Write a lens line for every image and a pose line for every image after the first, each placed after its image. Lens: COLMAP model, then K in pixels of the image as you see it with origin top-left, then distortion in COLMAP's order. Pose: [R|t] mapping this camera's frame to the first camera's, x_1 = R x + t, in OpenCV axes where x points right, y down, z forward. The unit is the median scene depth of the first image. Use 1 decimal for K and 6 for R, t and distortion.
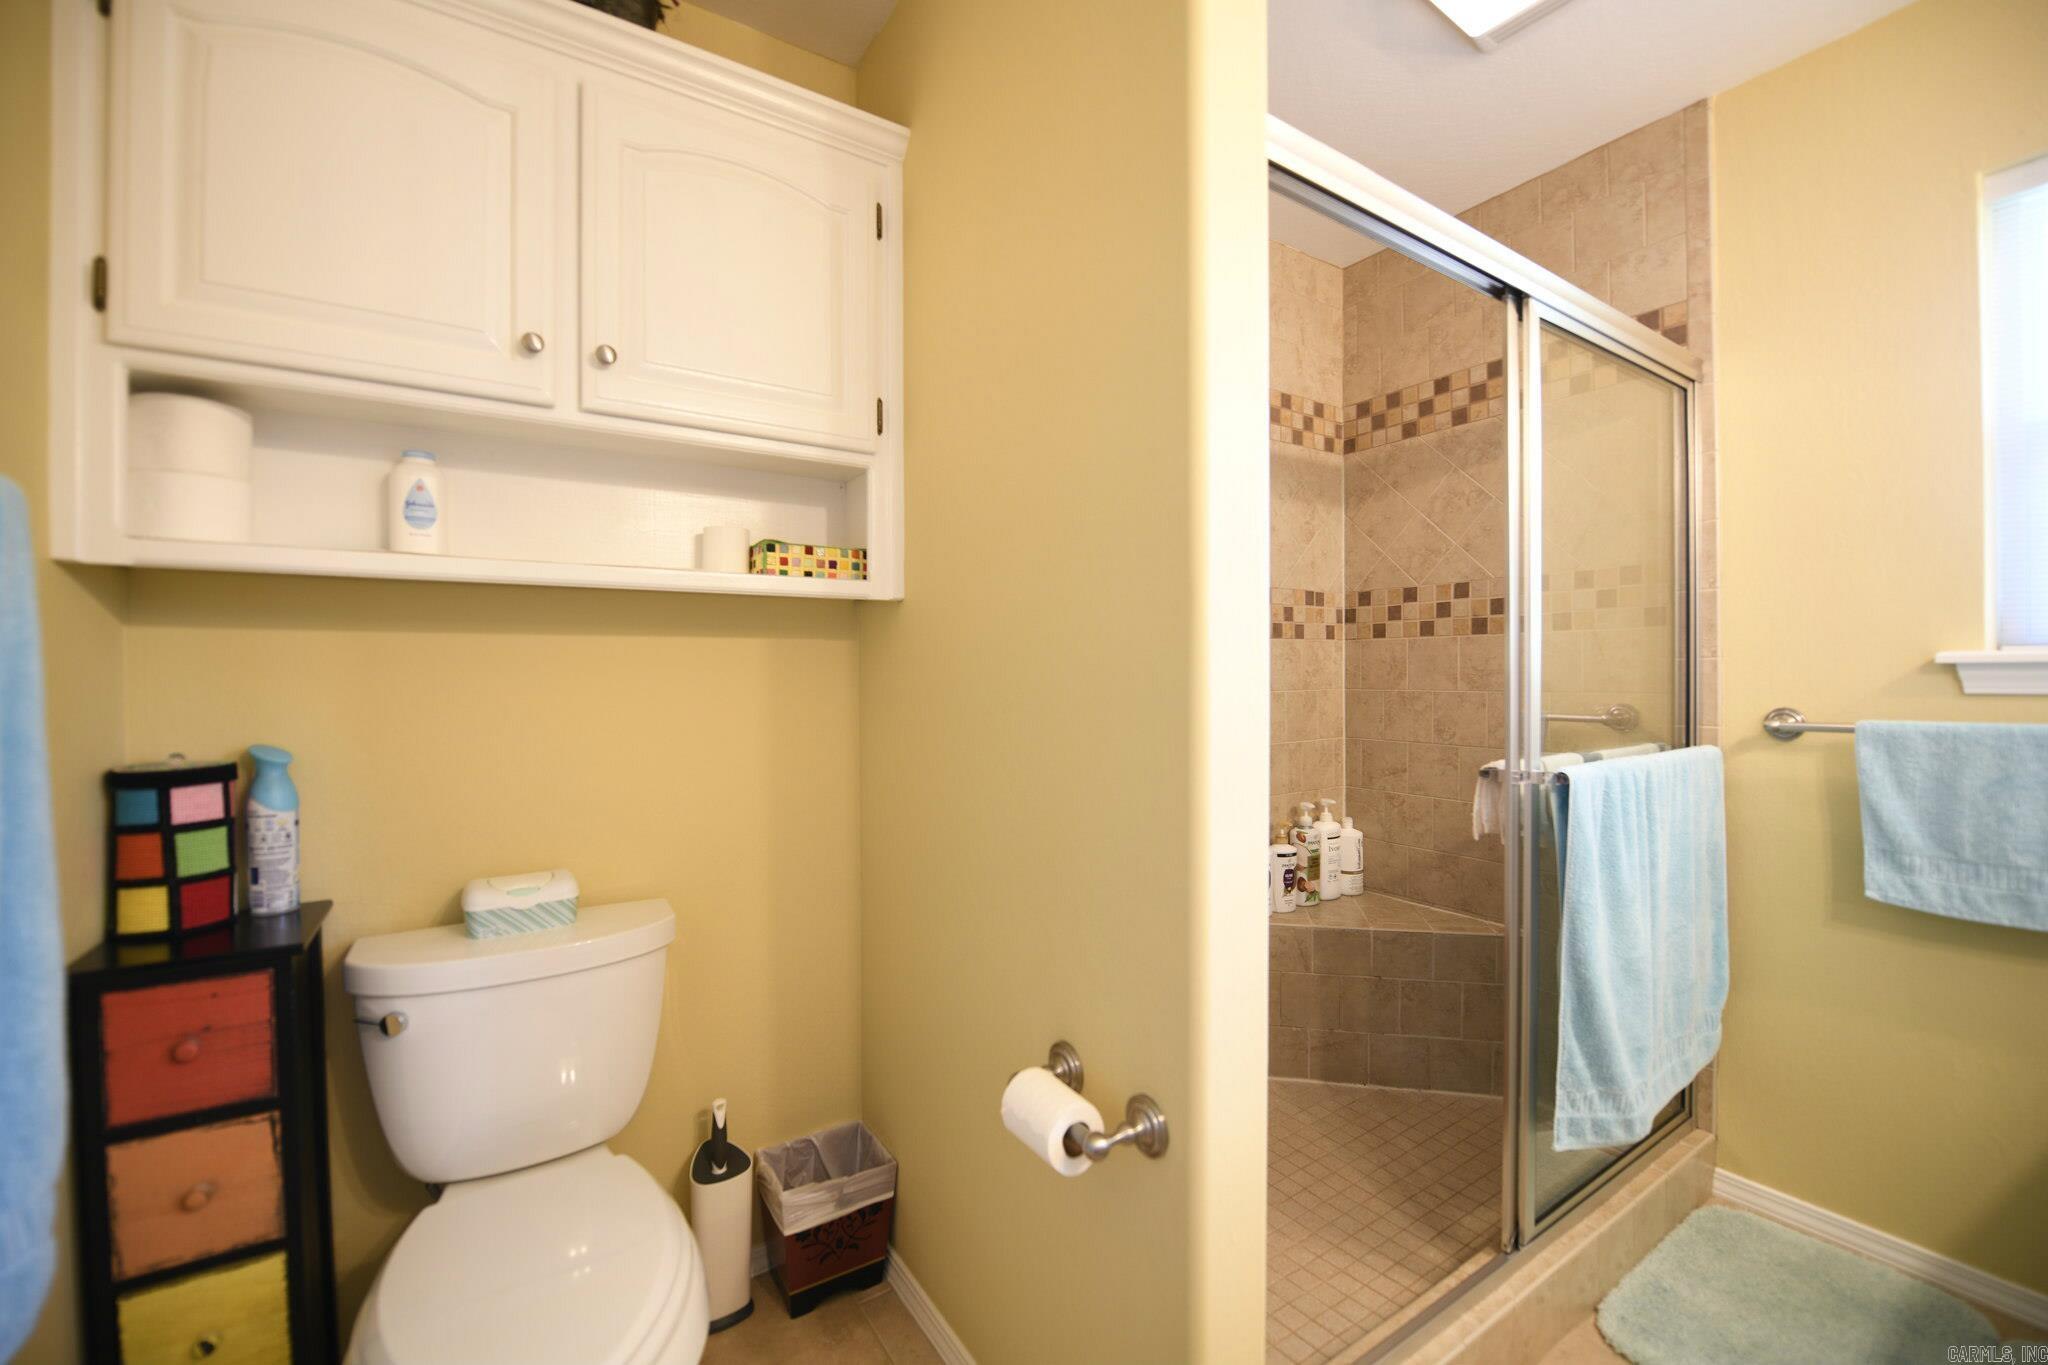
lens RADIAL K [[824.8, 0, 1021.3], [0, 824.8, 684.2], [0, 0, 1]] dist [-0.014643, -0.003084]
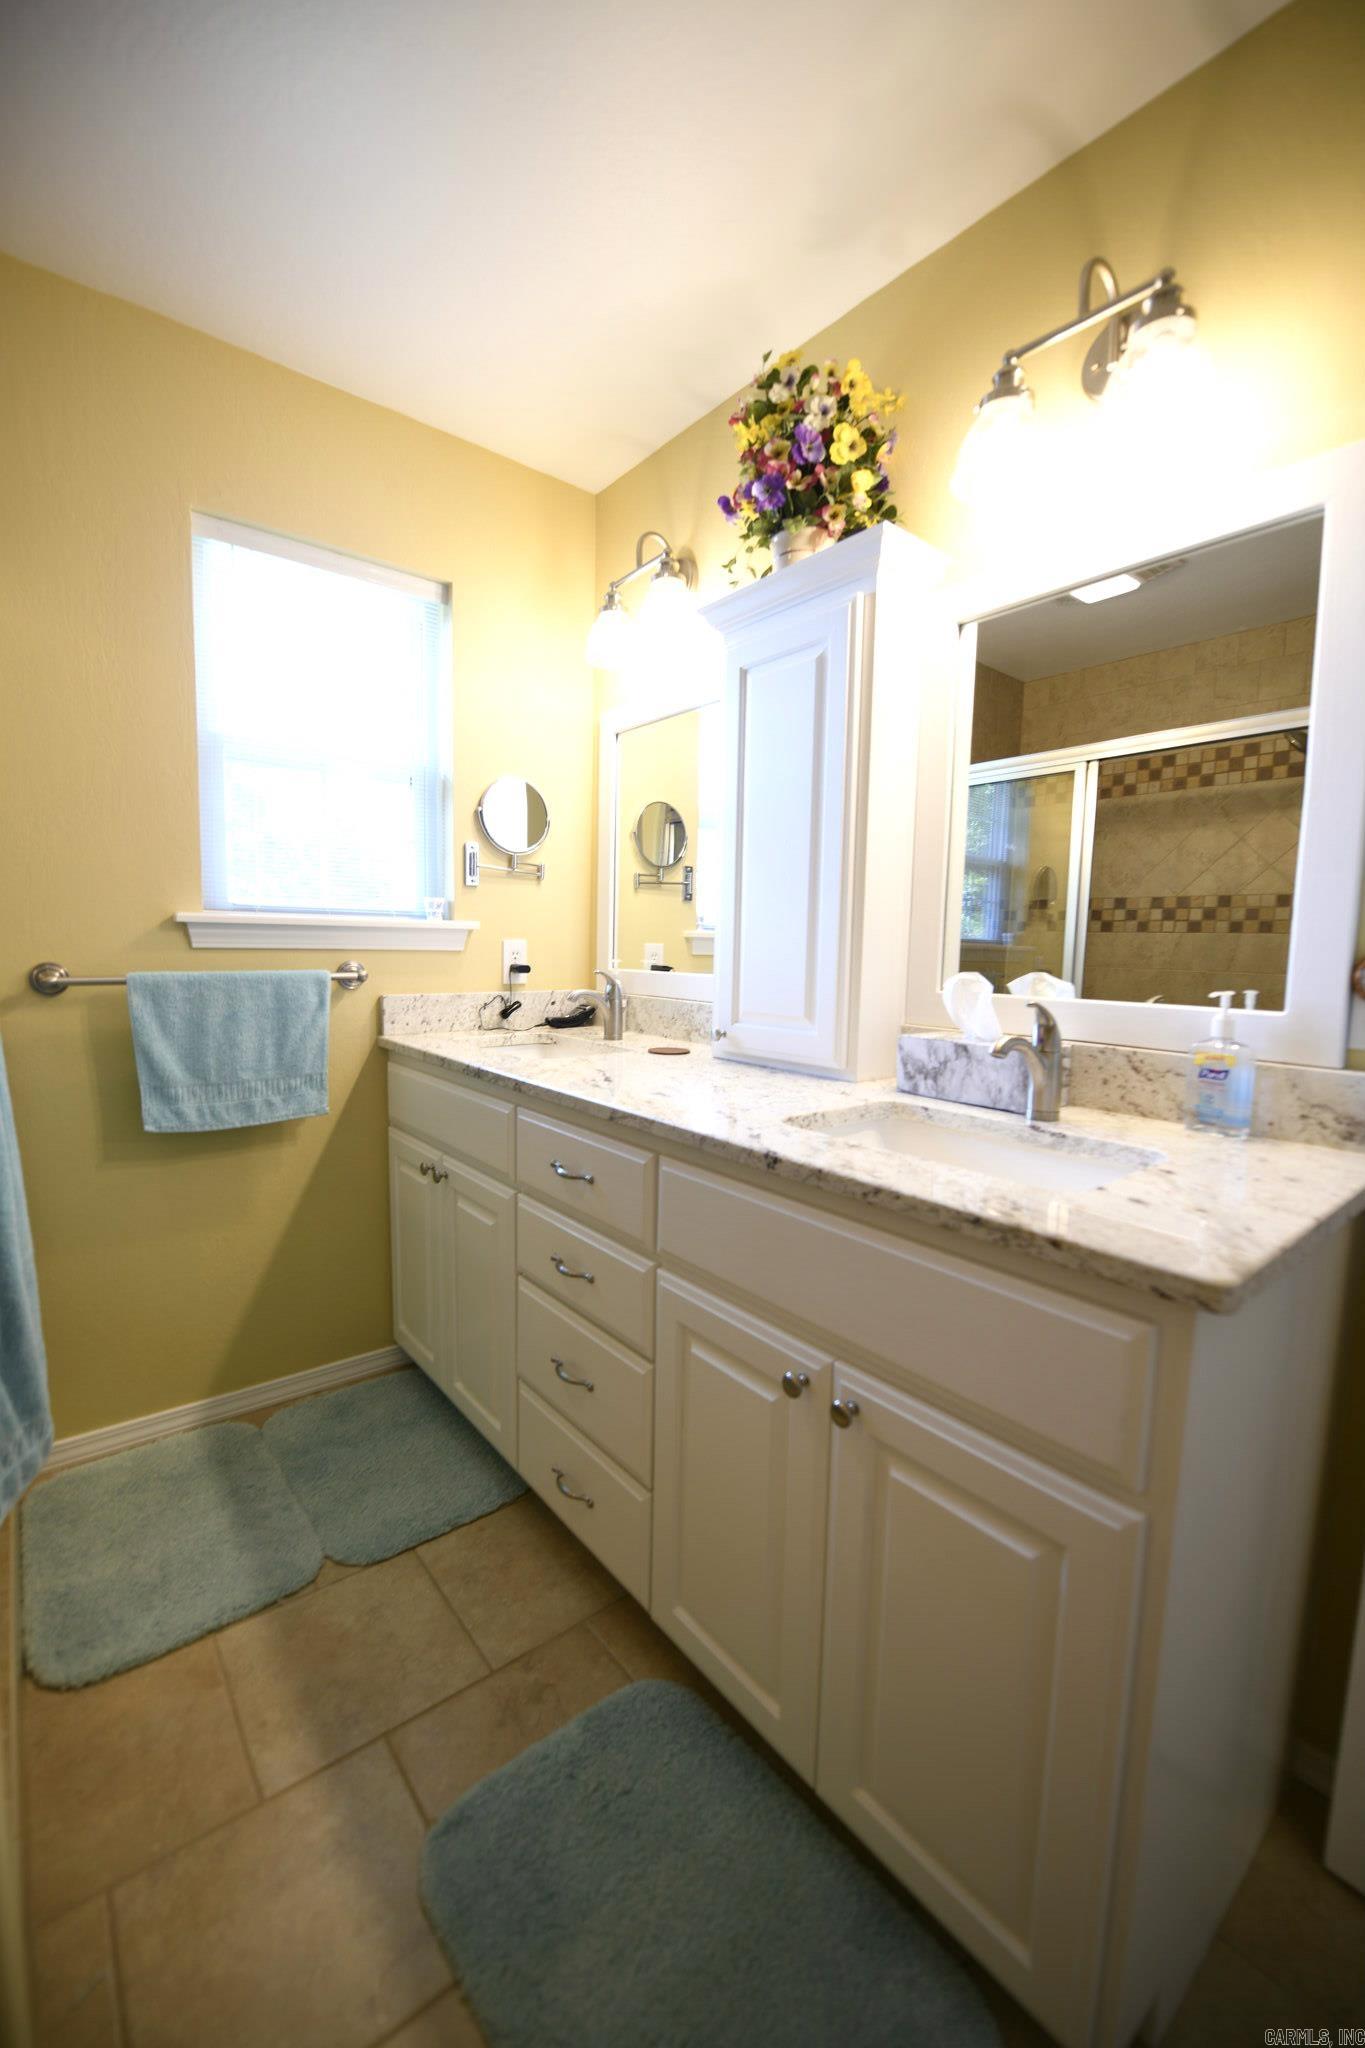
lens RADIAL K [[824.8, 0, 673.9], [0, 824.8, 1026.6], [0, 0, 1]] dist [-0.014643, -0.003084]
pose [[-0.108712, -0.095049, 0.989519, -0.135047], [-0.011774, 0.995472, 0.094327, 0.004654], [-0.994004, -0.001396, -0.109339, 0.398421]]
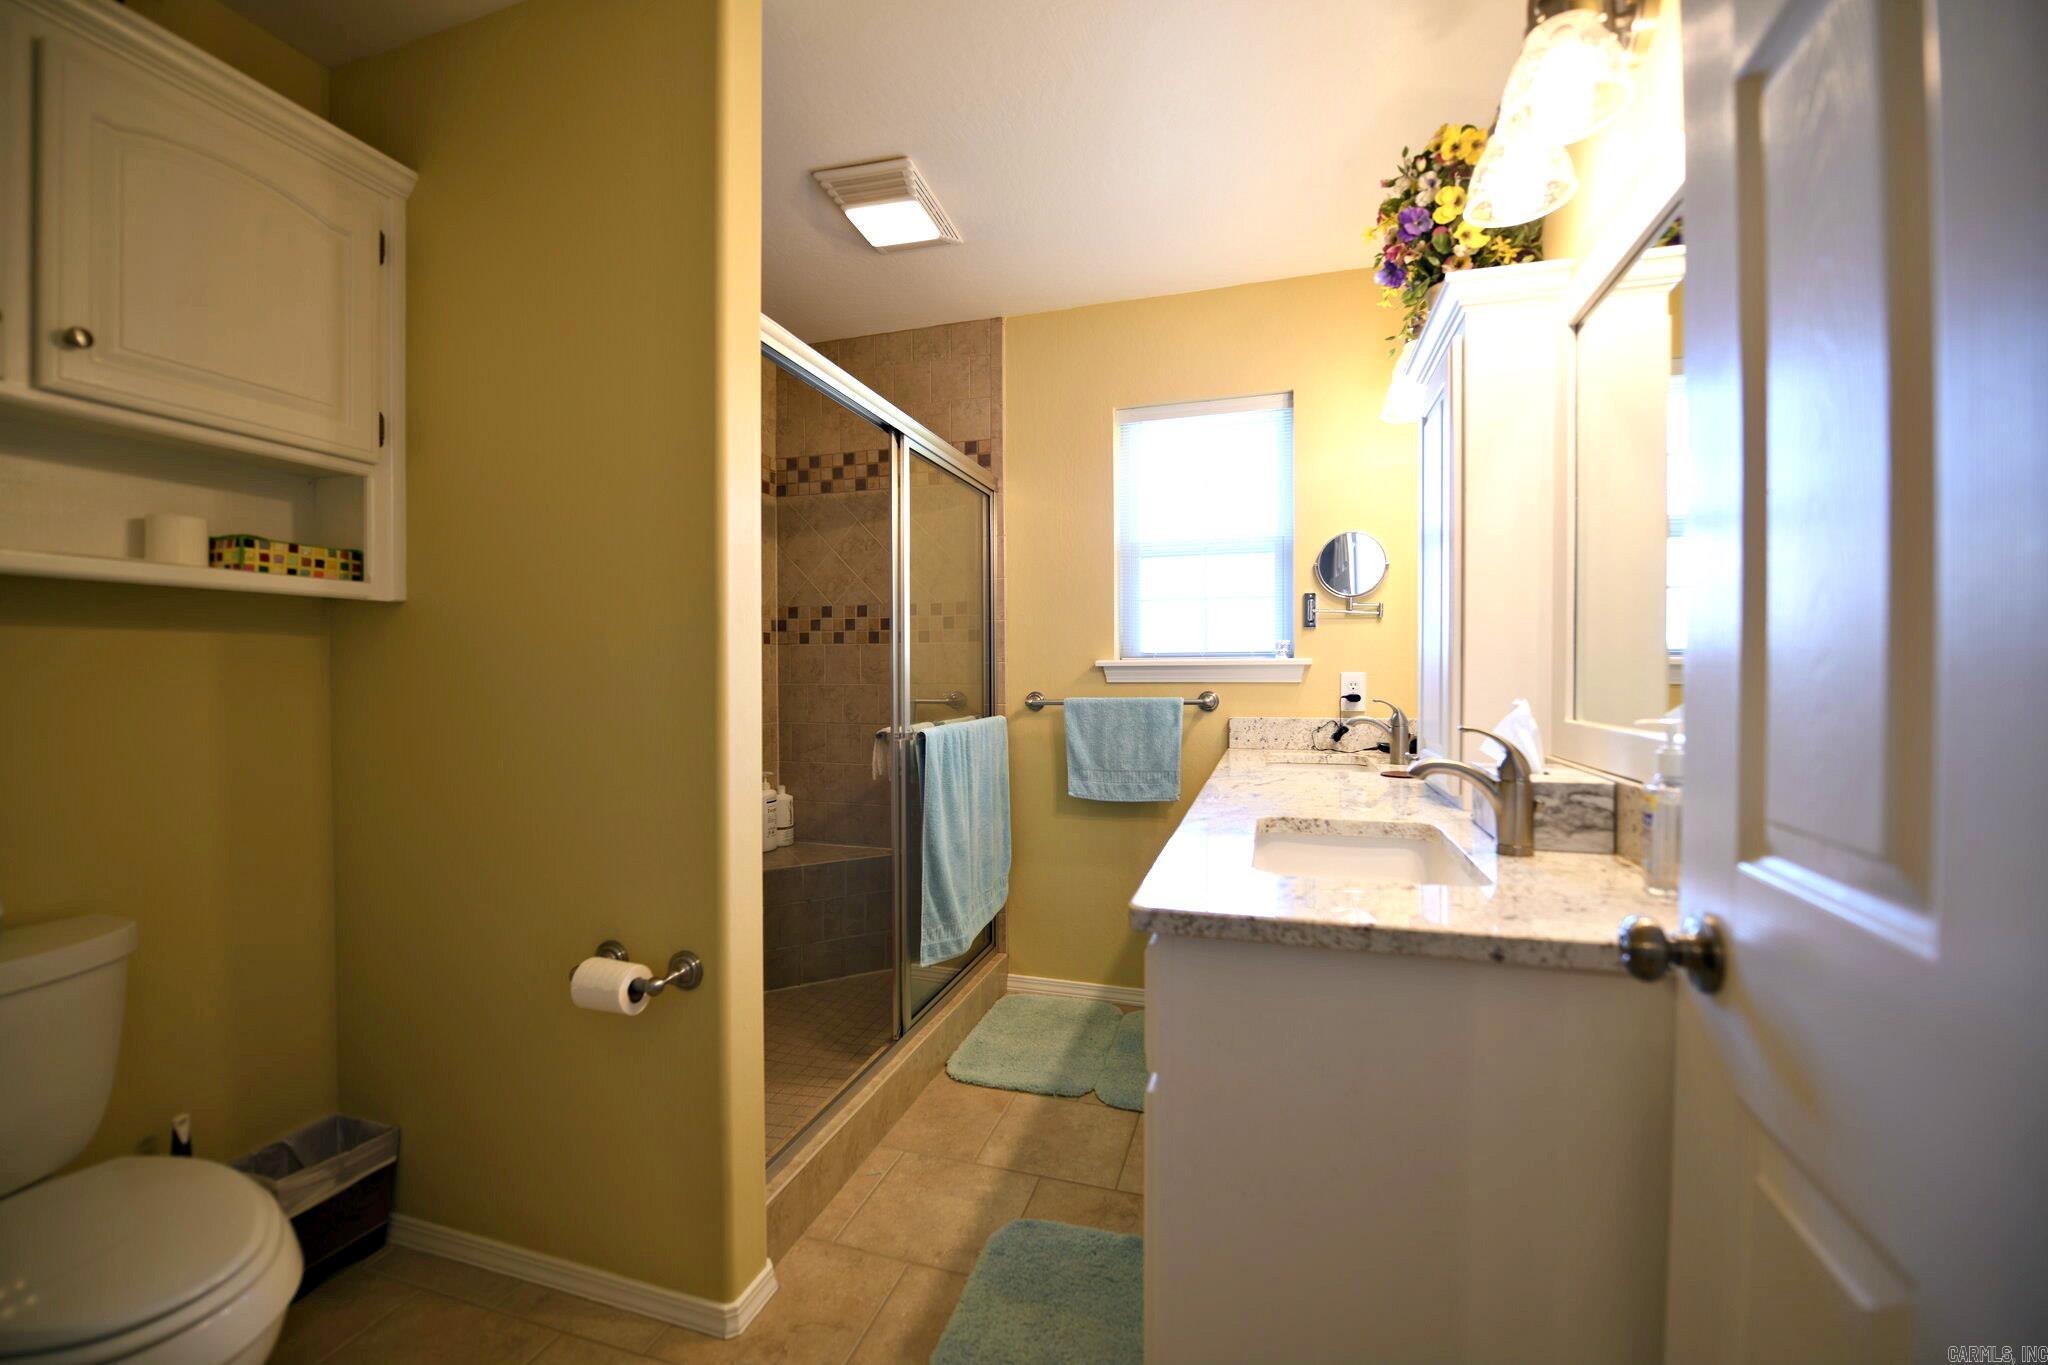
lens RADIAL K [[824.8, 0, 1019.2], [0, 824.8, 680.4], [0, 0, 1]] dist [-0.014643, -0.003084]
pose [[0.771945, -0.004204, 0.635675, -0.210425], [0.005578, 0.999984, -0.000162, 0.005587], [-0.635664, 0.003671, 0.771957, -0.353140]]
